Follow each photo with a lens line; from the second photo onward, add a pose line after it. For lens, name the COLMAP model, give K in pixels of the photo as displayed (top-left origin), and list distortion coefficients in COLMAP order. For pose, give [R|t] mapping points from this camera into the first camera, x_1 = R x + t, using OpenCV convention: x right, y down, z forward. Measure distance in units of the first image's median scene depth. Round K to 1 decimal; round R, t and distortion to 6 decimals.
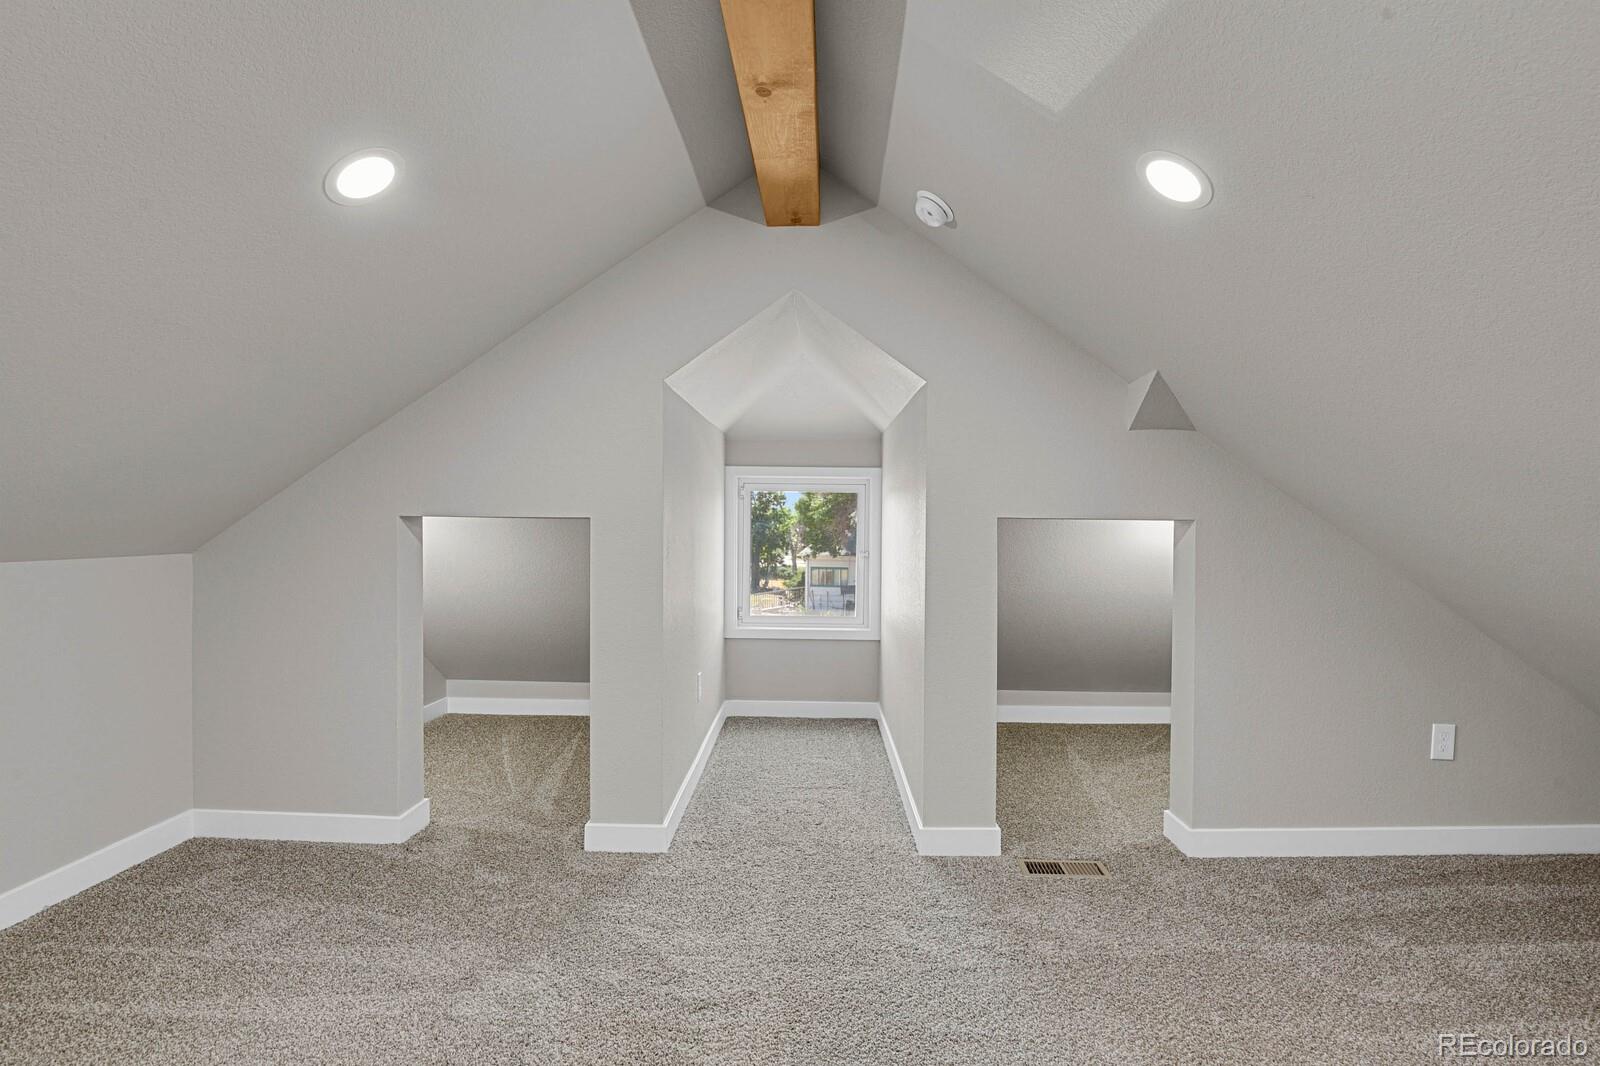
lens RADIAL K [[786.3, 0, 808.2], [0, 786.3, 525.5], [0, 0, 1]] dist [-0.021953, -0.004451]
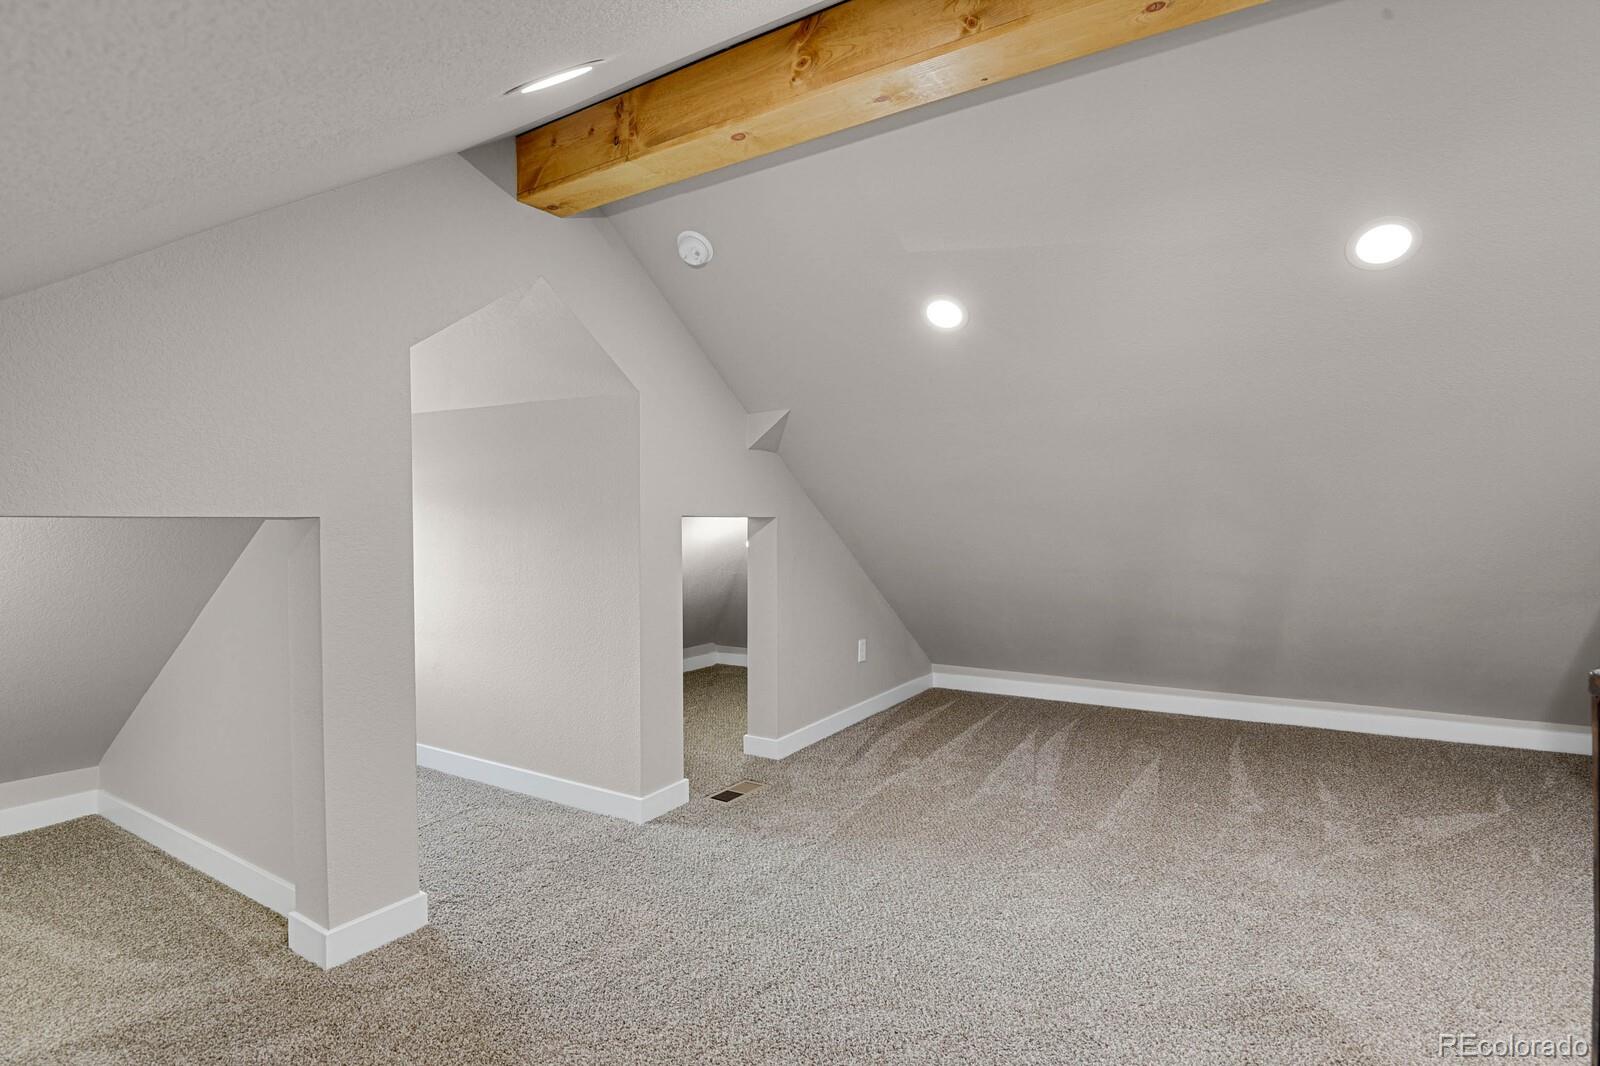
lens RADIAL K [[786.3, 0, 808.2], [0, 786.3, 525.5], [0, 0, 1]] dist [-0.021953, -0.004451]
pose [[0.508723, -0.013165, 0.860830, -0.708434], [0.006110, 0.999913, 0.011682, -0.009070], [-0.860909, -0.000683, 0.508759, 0.249722]]
